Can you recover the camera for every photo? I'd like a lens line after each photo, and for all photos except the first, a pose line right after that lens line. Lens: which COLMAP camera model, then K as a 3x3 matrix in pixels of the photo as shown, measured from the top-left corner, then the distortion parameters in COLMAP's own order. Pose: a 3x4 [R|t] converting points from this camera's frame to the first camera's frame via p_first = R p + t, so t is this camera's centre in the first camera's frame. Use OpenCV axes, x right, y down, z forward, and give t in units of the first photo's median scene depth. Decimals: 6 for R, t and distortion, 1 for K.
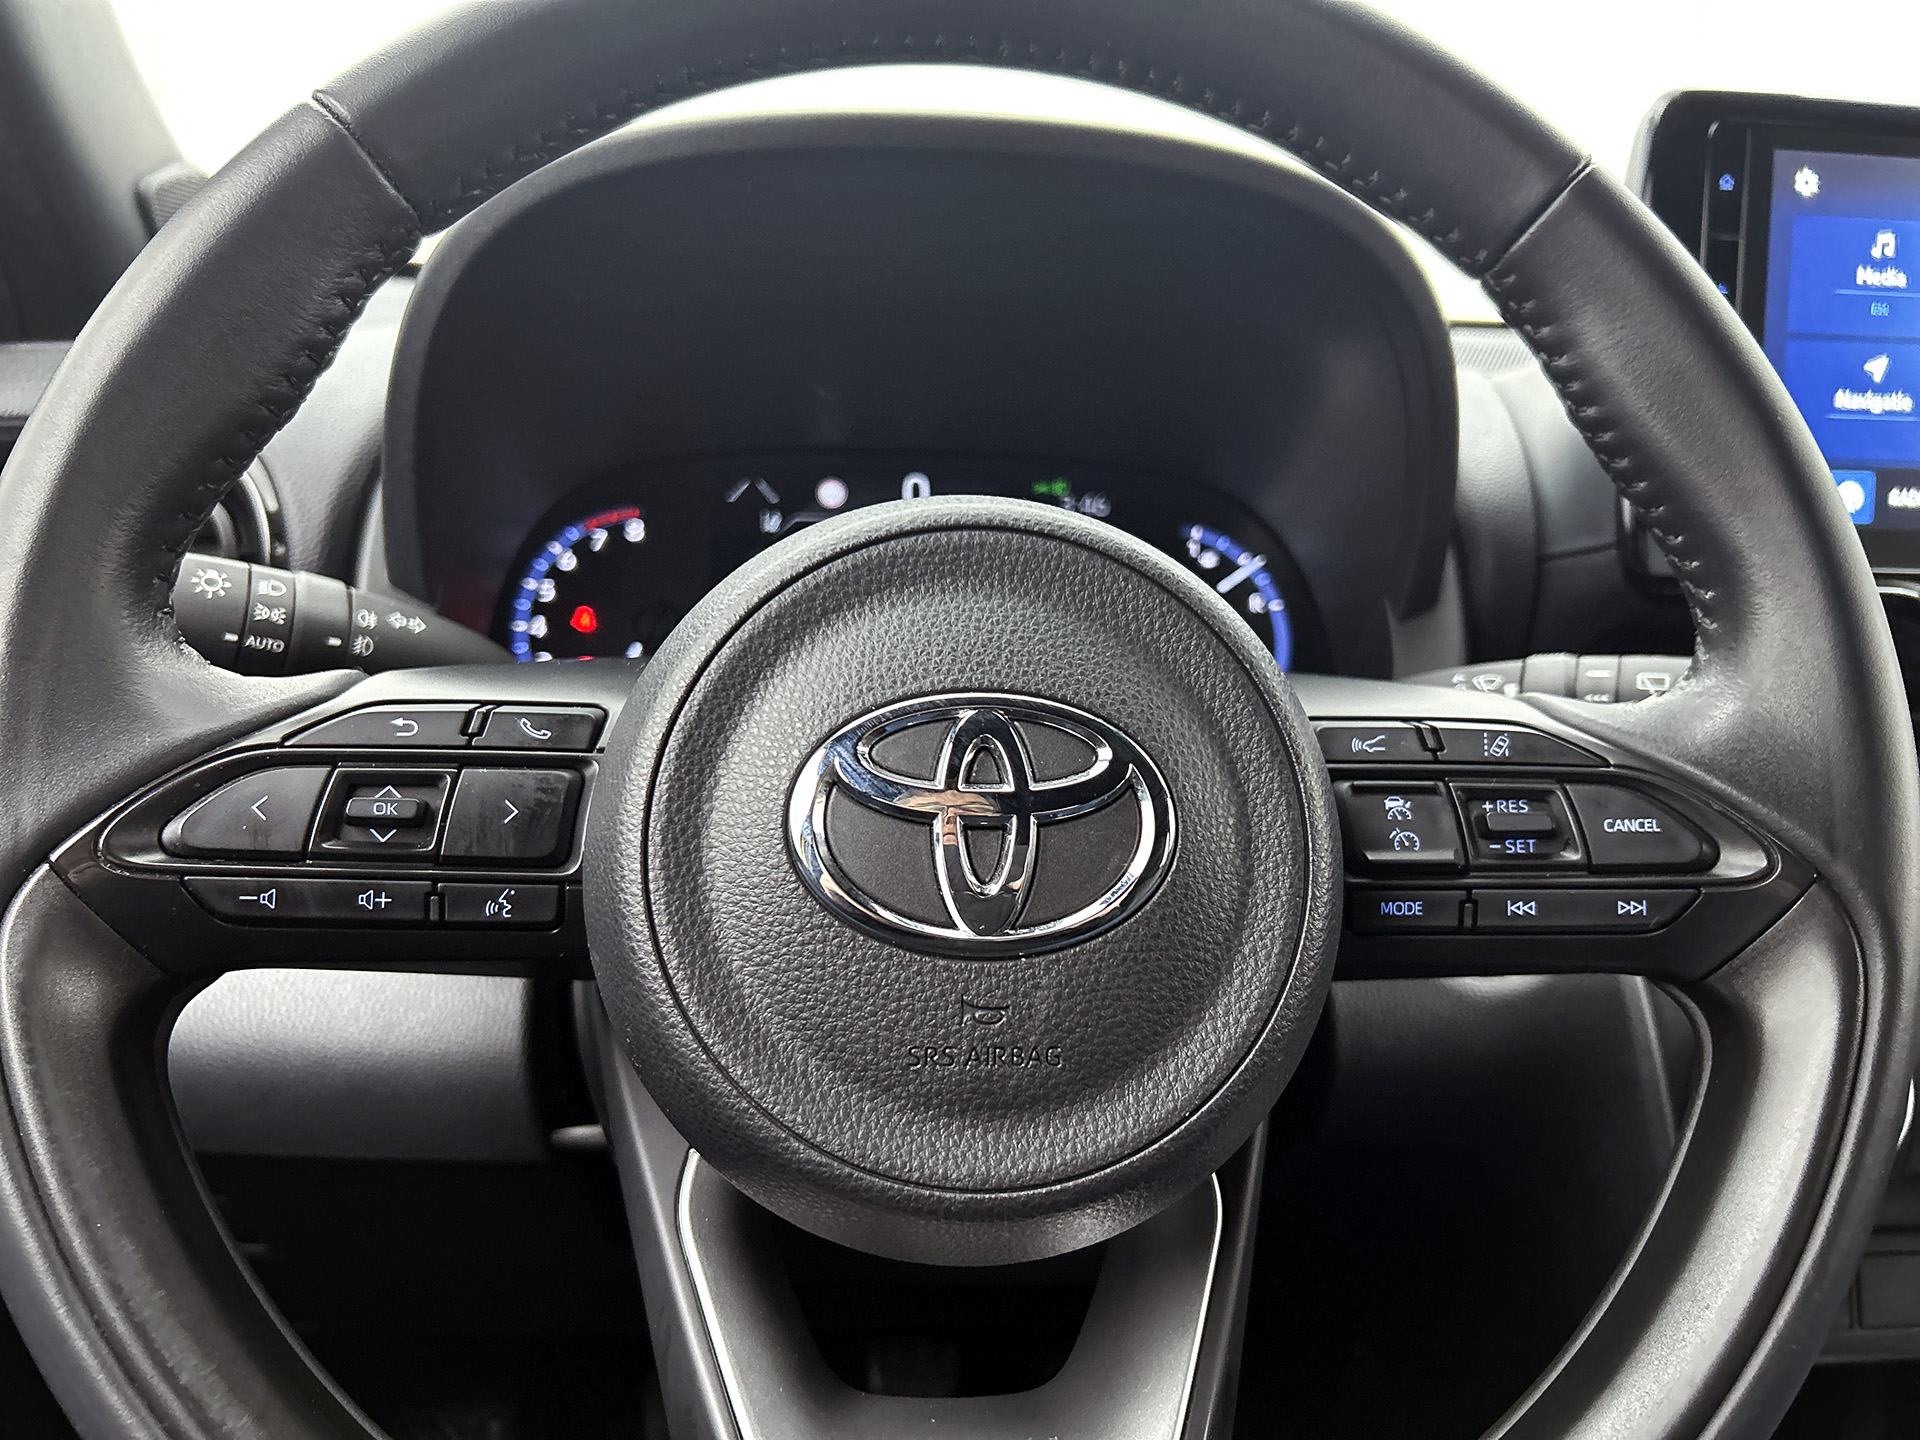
lens RADIAL K [[1448.1, 0, 960.0], [0, 1448.1, 720.0], [0, 0, 1]] dist [0.001811, -0.003428]
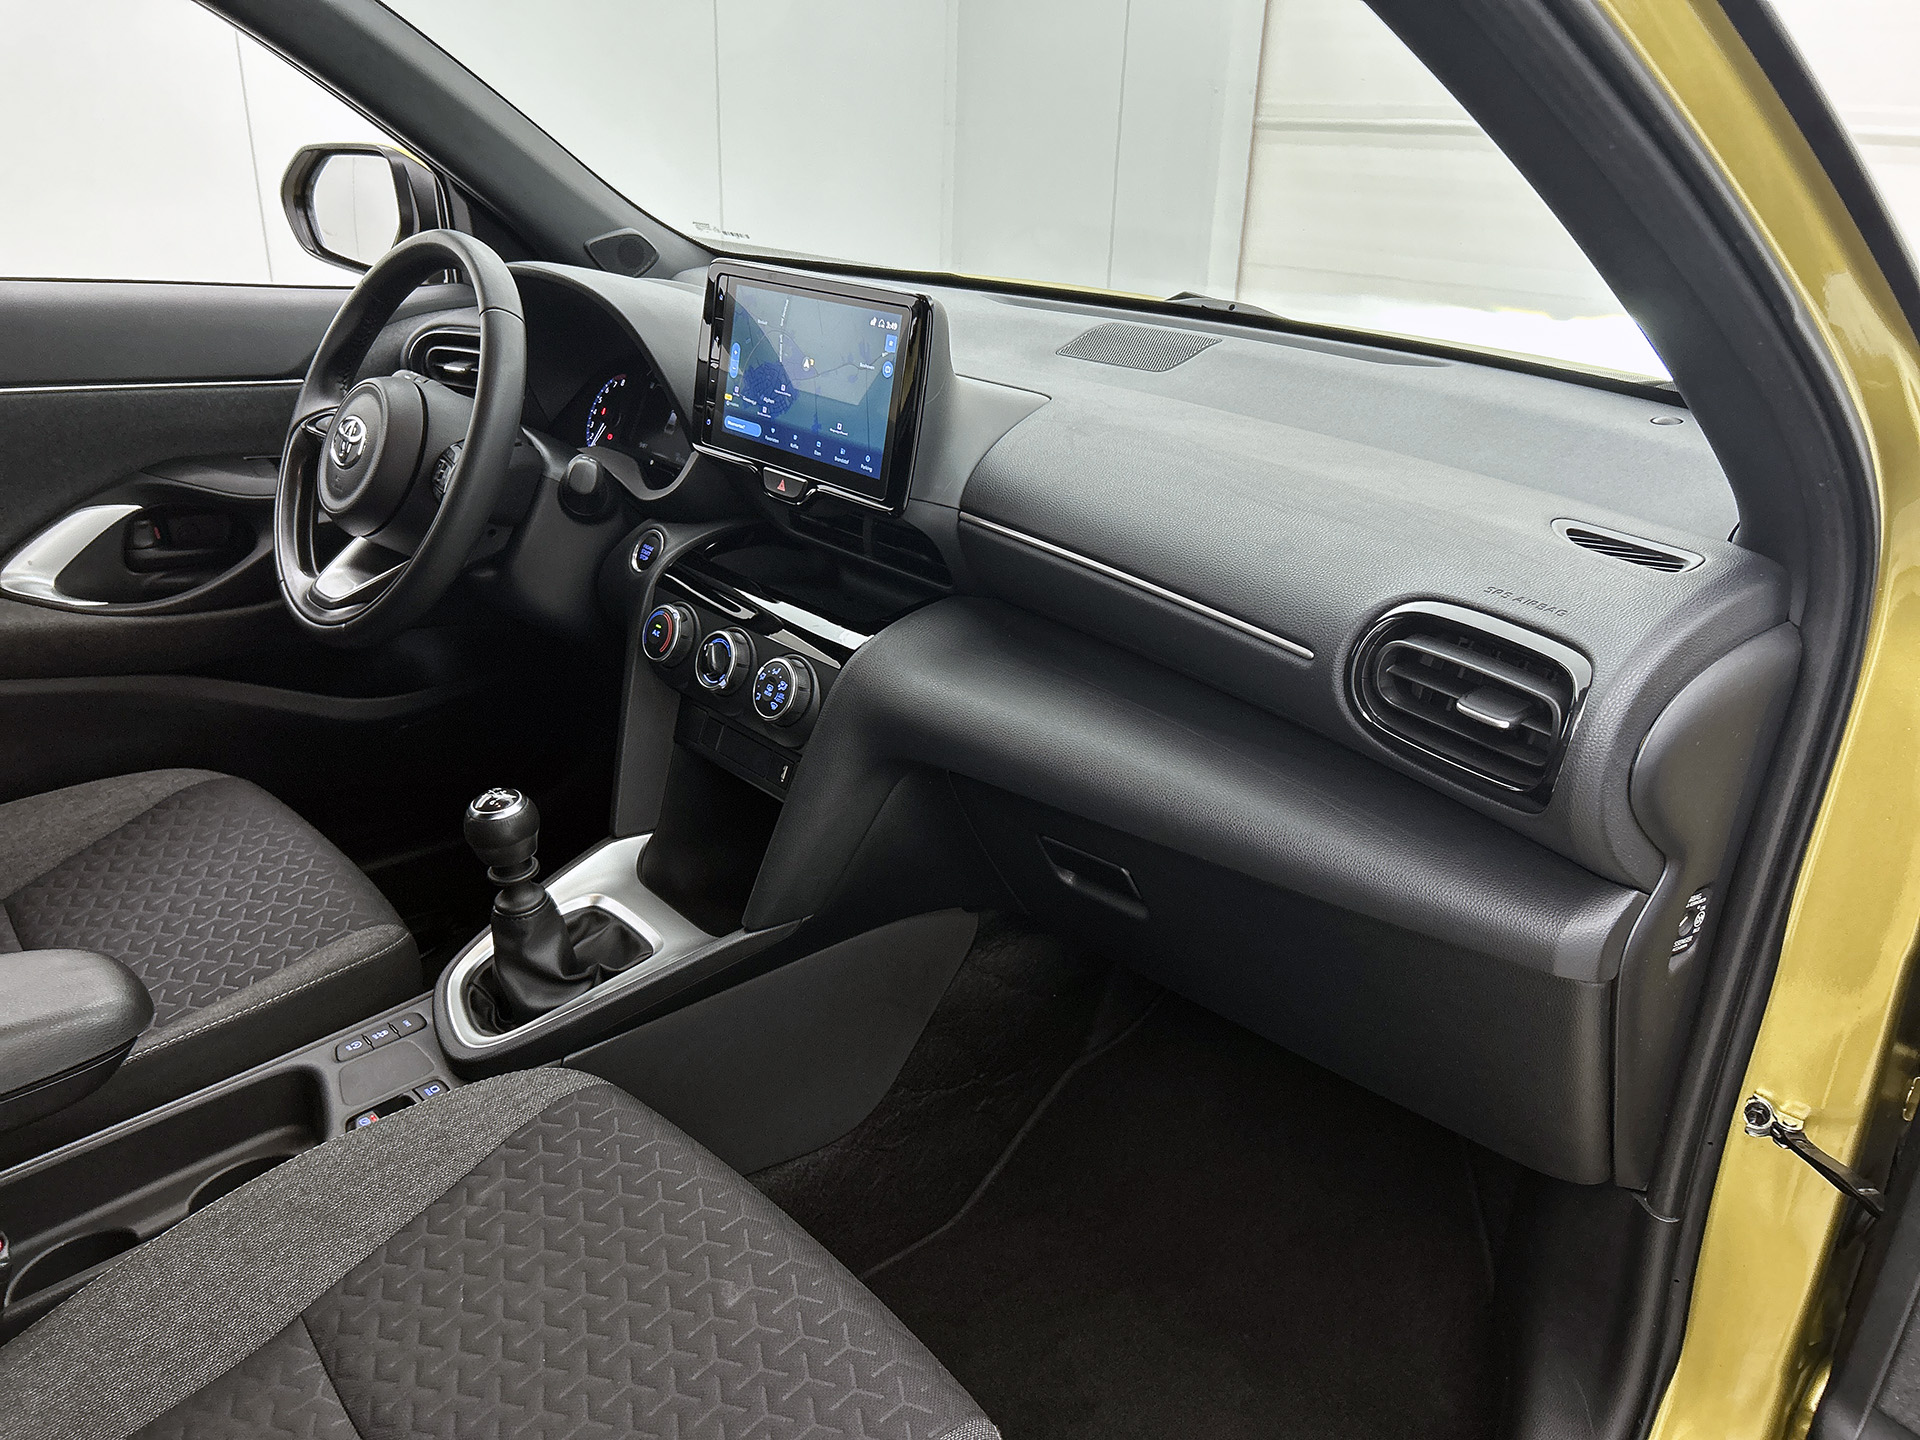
lens RADIAL K [[1509.6, 0, 960.0], [0, 1509.6, 720.0], [0, 0, 1]] dist [0.048414, -0.006748]
pose [[0.567937, 0.285220, -0.772074, 4.667059], [-0.198826, 0.957800, 0.207575, -0.436758], [0.798697, 0.035619, 0.600679, -0.388088]]
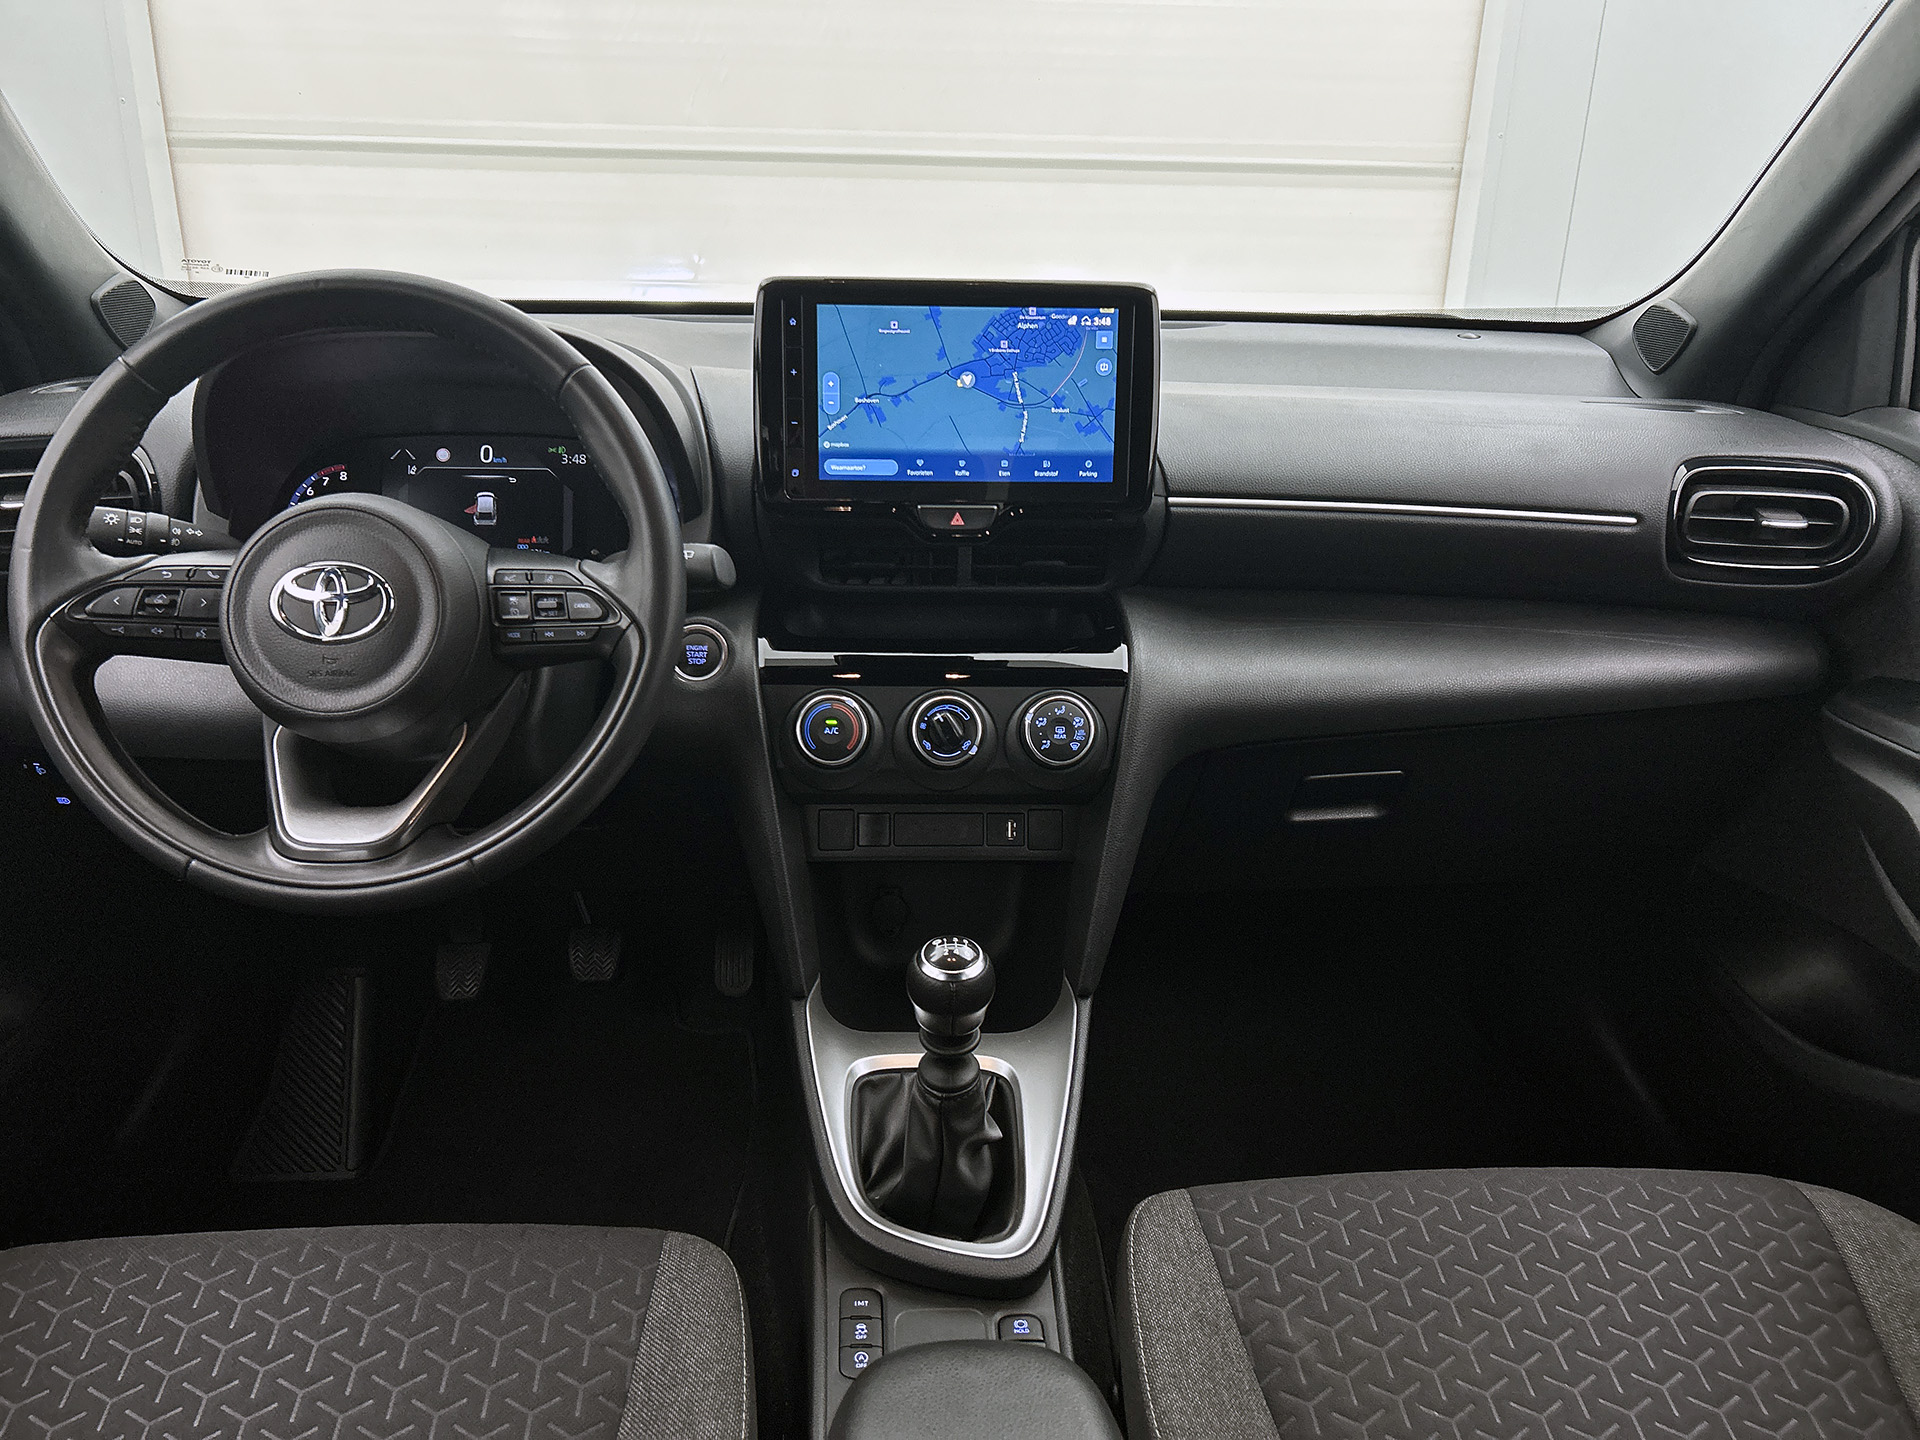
lens RADIAL K [[1509.6, 0, 960.0], [0, 1509.6, 720.0], [0, 0, 1]] dist [0.048414, -0.006748]
pose [[0.997771, -0.002609, -0.066685, 1.390995], [0.009531, 0.994564, 0.103692, -0.006995], [0.066052, -0.104097, 0.992371, -1.956088]]
